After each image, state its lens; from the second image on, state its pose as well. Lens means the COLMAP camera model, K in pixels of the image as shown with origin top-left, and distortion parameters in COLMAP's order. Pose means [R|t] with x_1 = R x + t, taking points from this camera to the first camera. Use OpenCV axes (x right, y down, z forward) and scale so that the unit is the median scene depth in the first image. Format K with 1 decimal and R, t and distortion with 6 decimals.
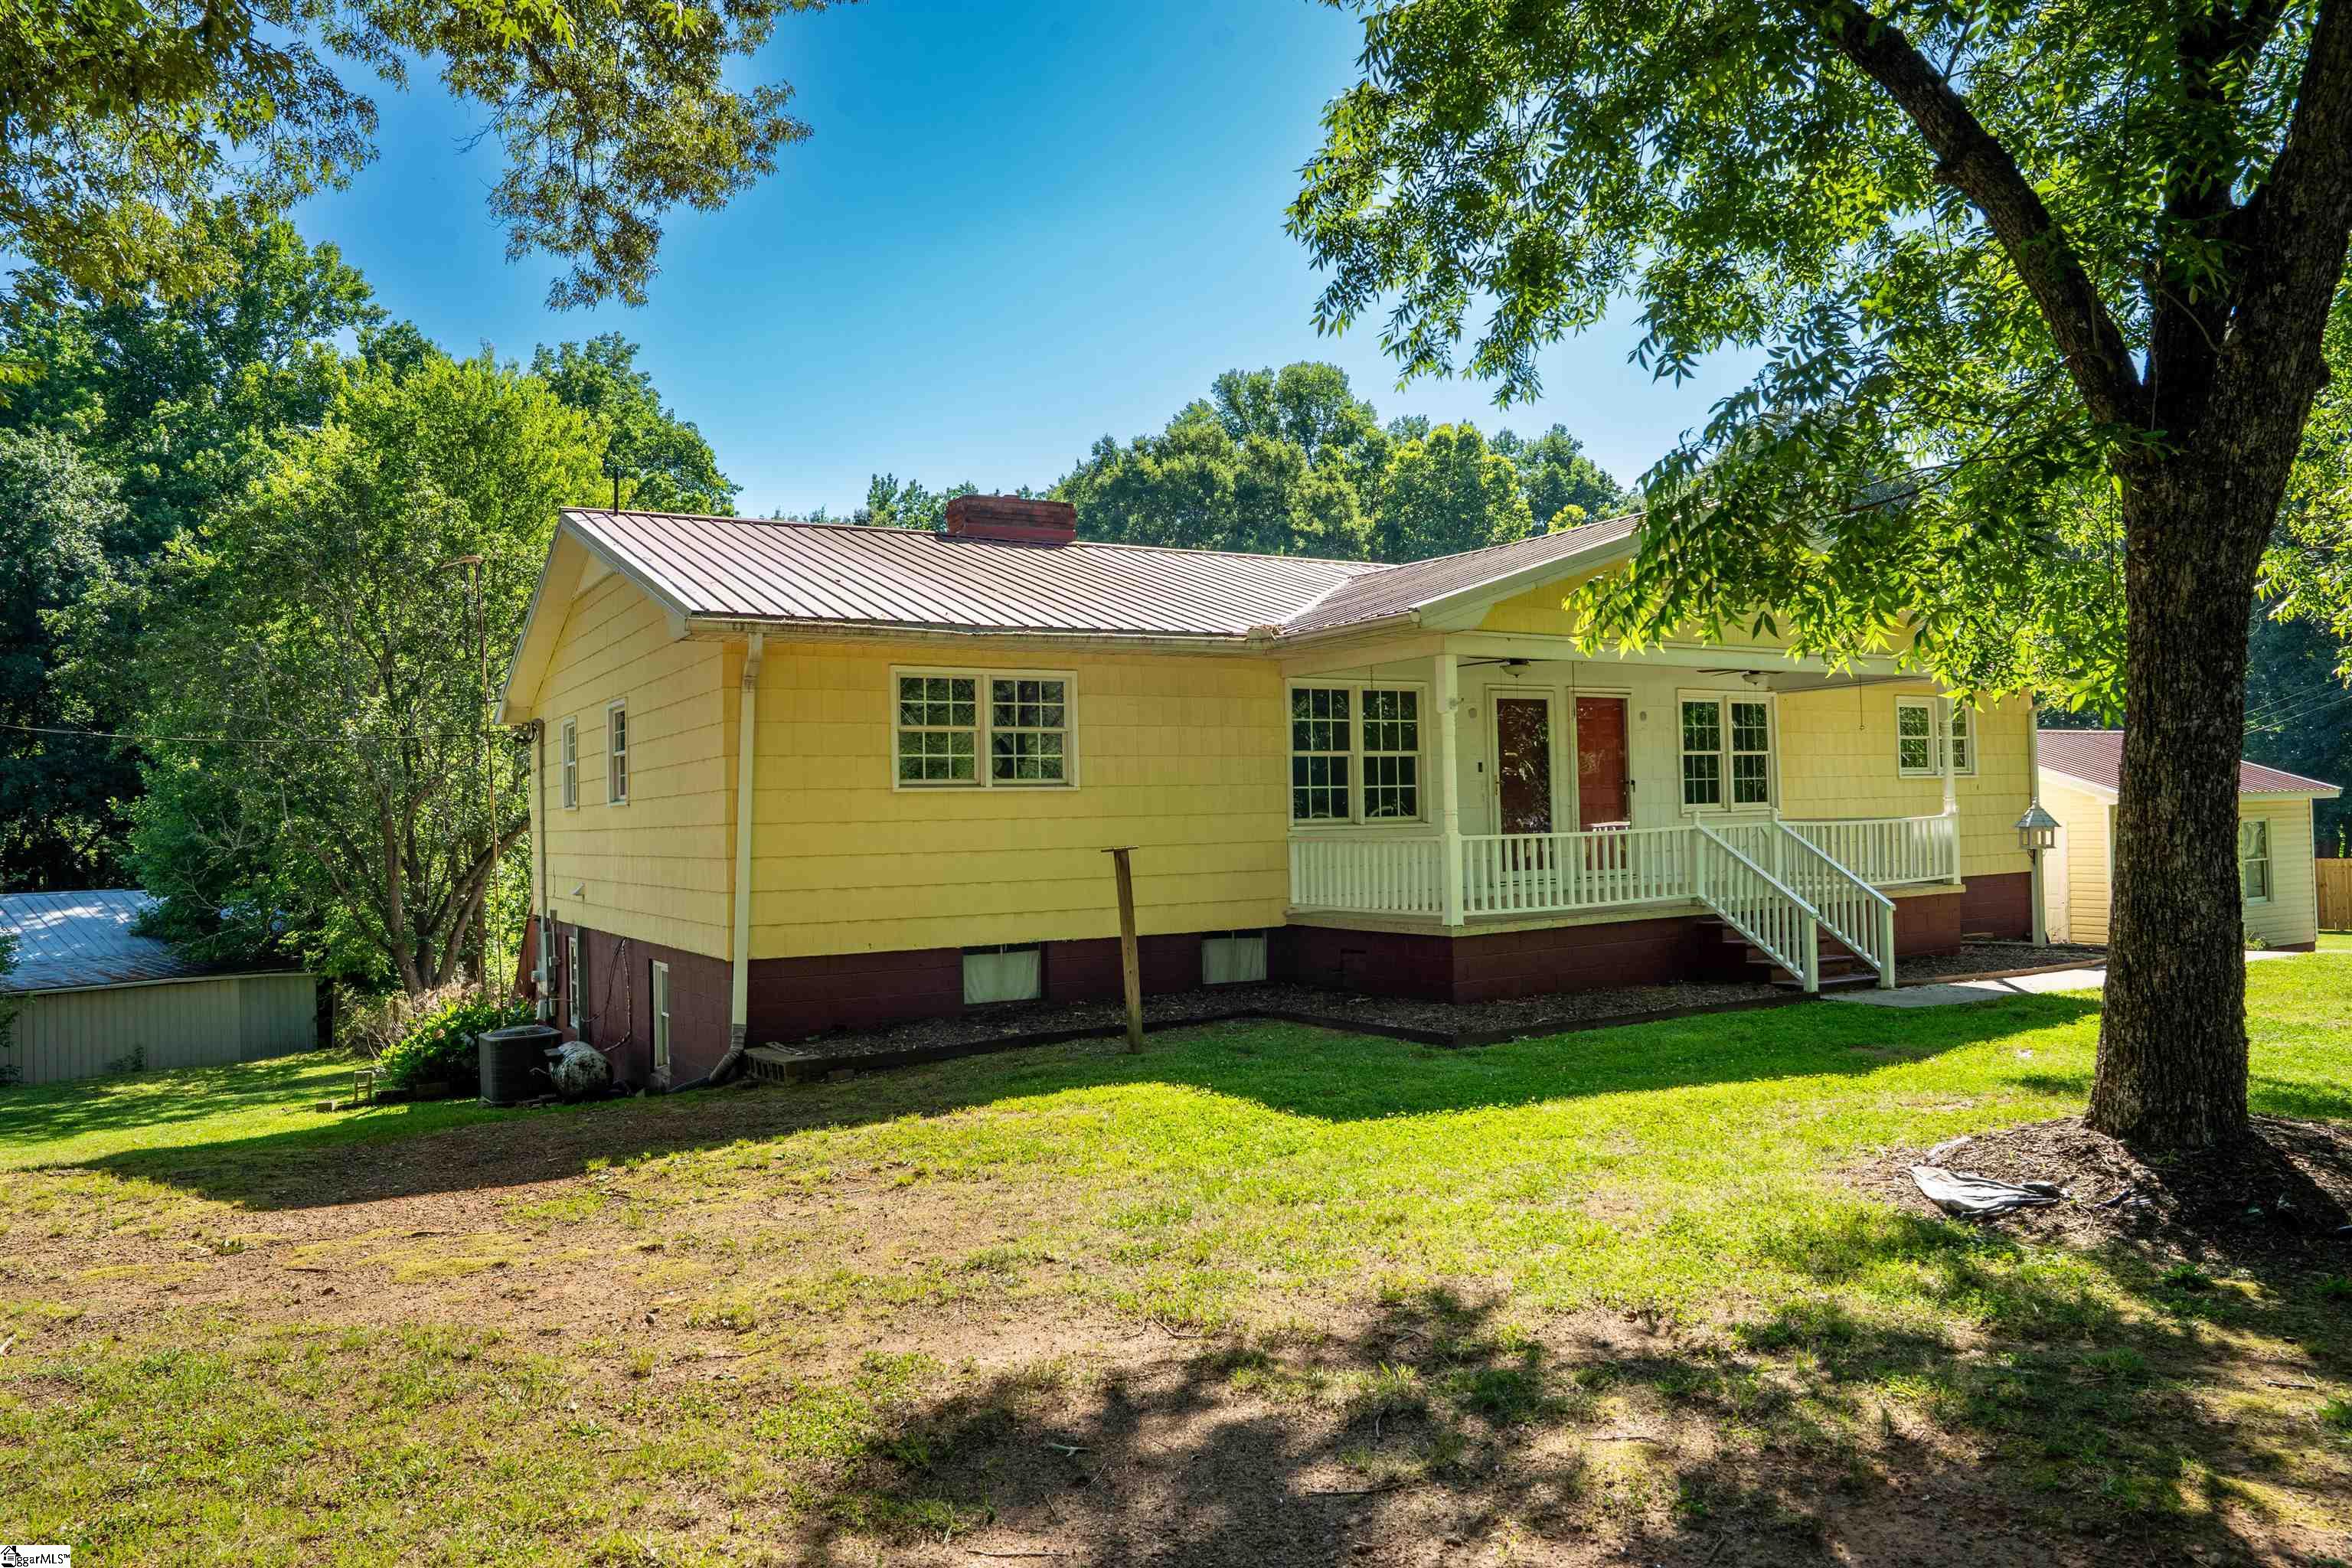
lens RADIAL K [[1610.4, 0, 1177.3], [0, 1610.4, 787.2], [0, 0, 1]] dist [-0.010631, -0.003597]
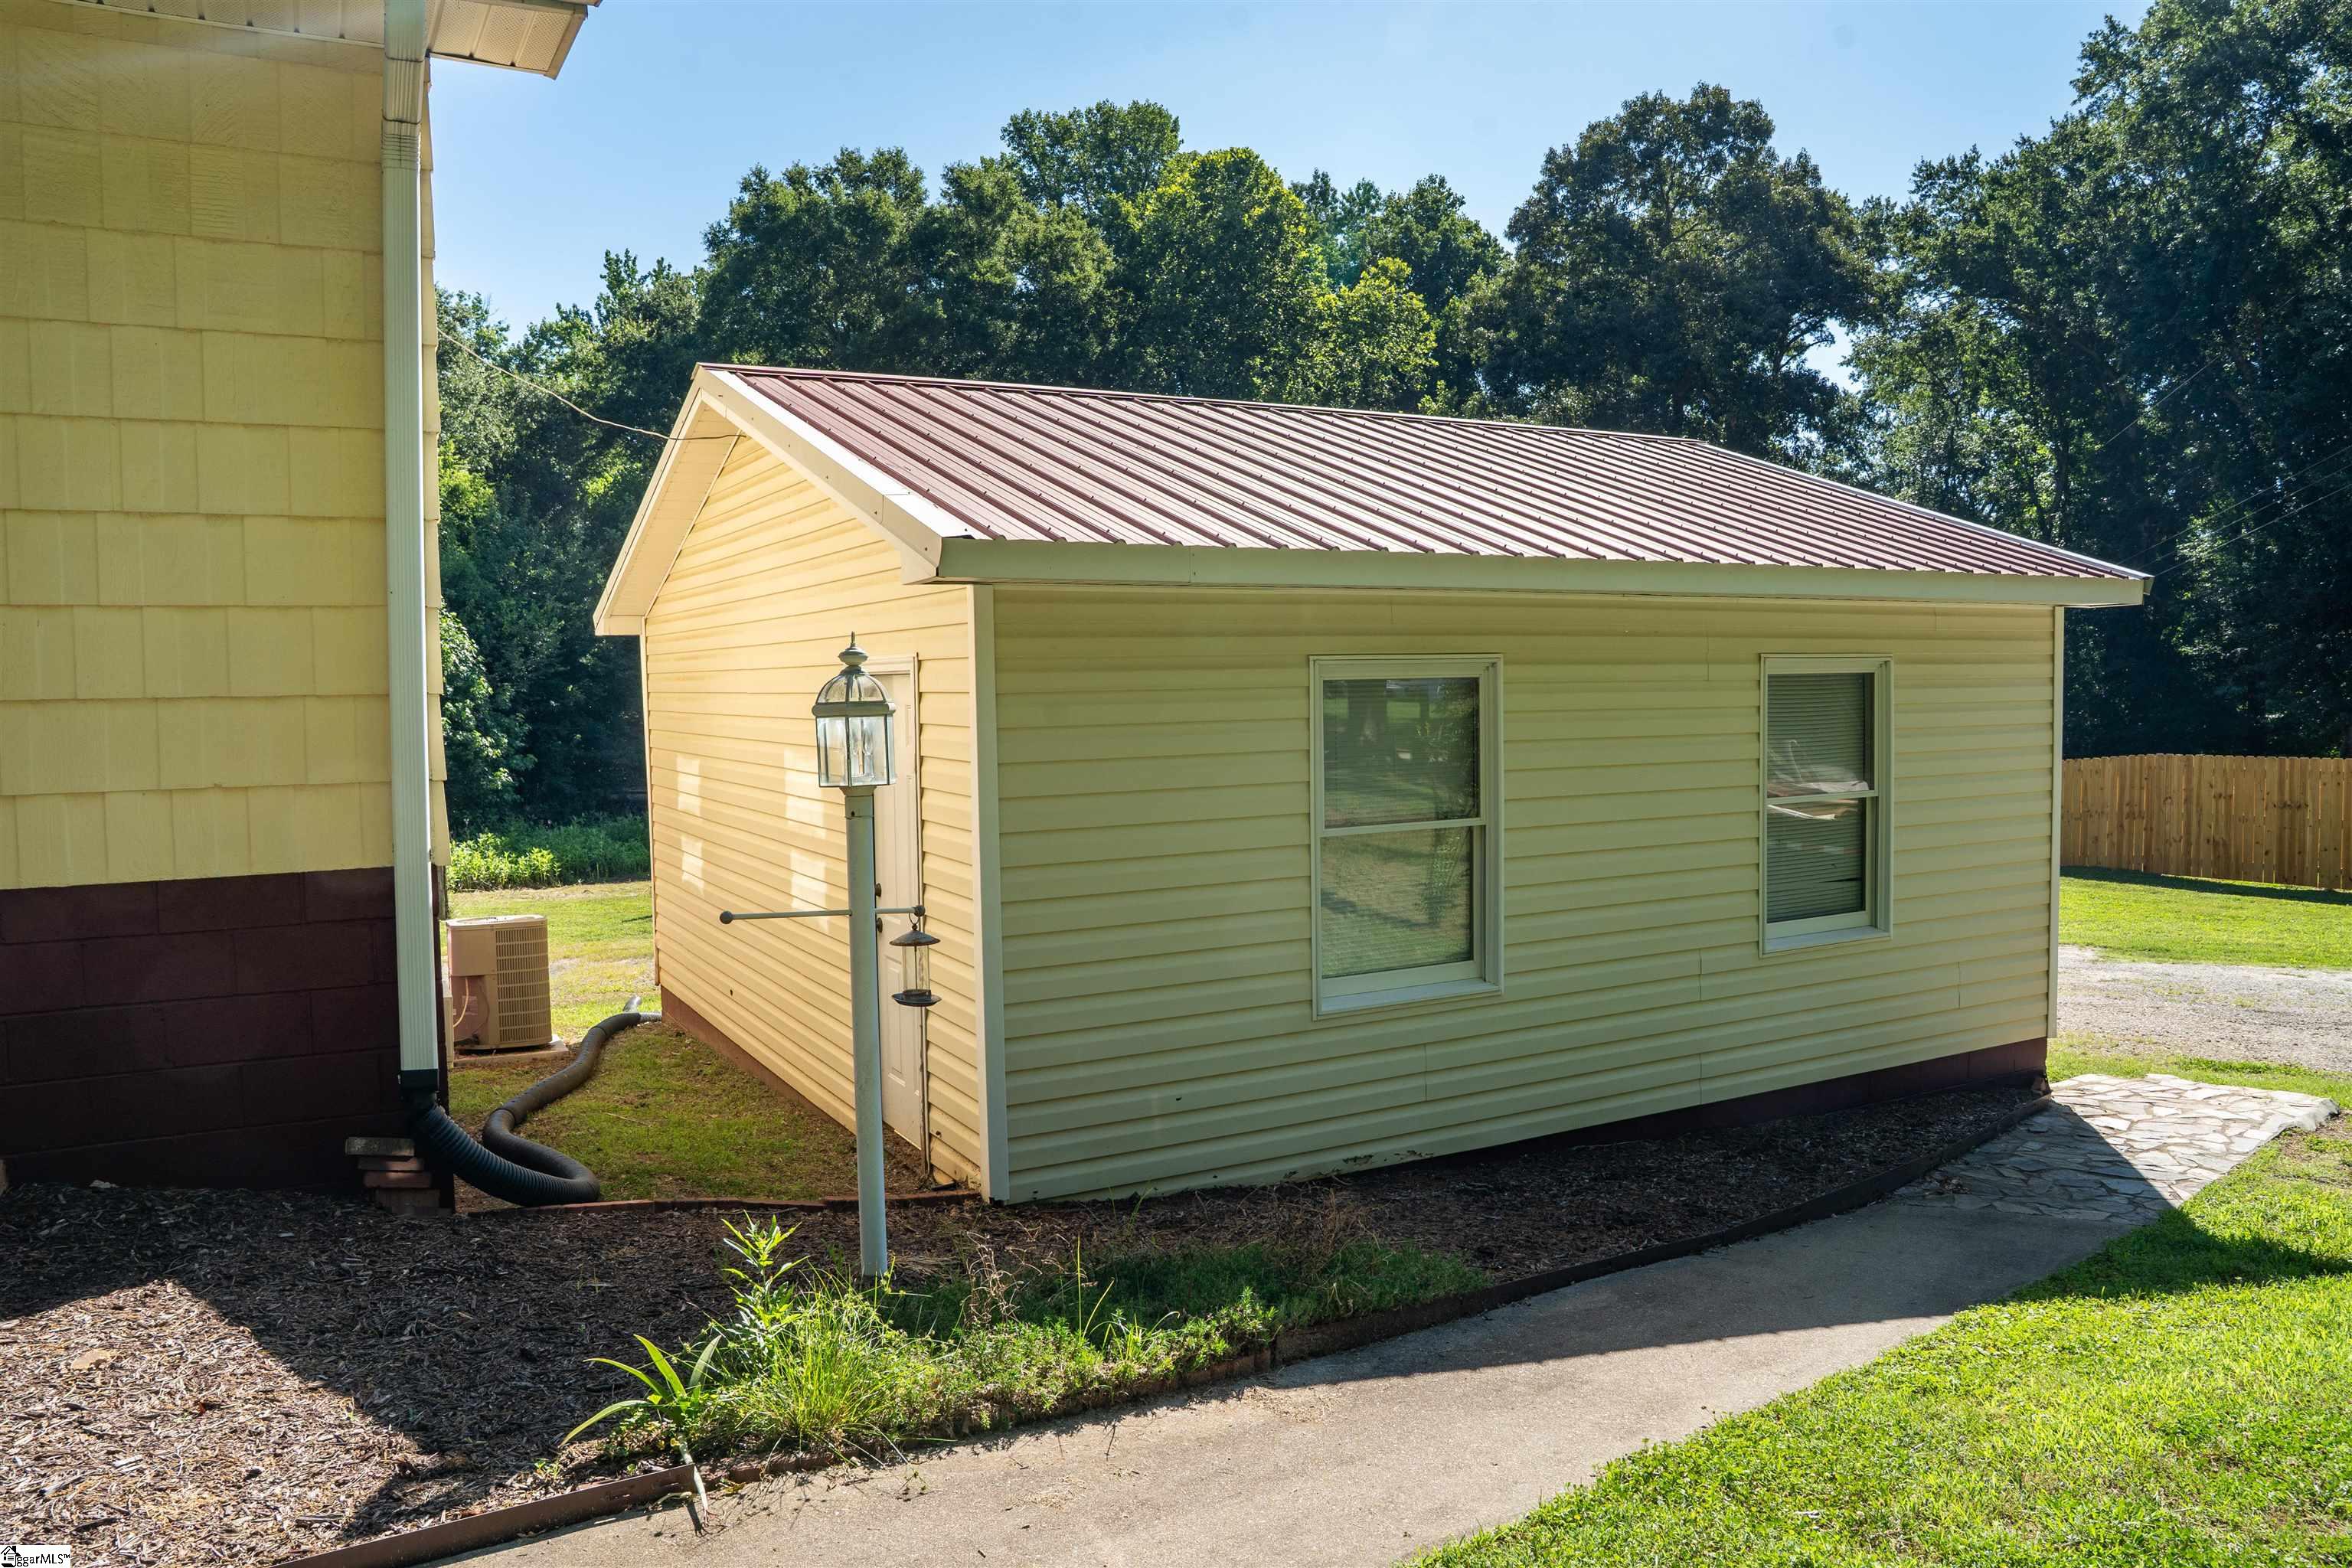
lens RADIAL K [[1610.4, 0, 1176.0], [0, 1610.4, 779.2], [0, 0, 1]] dist [-0.010631, -0.003597]
pose [[0.999071, 0.007281, -0.042481, 0.146130], [-0.003606, 0.996293, 0.085948, 0.003343], [0.042949, -0.085715, 0.995394, 0.182120]]
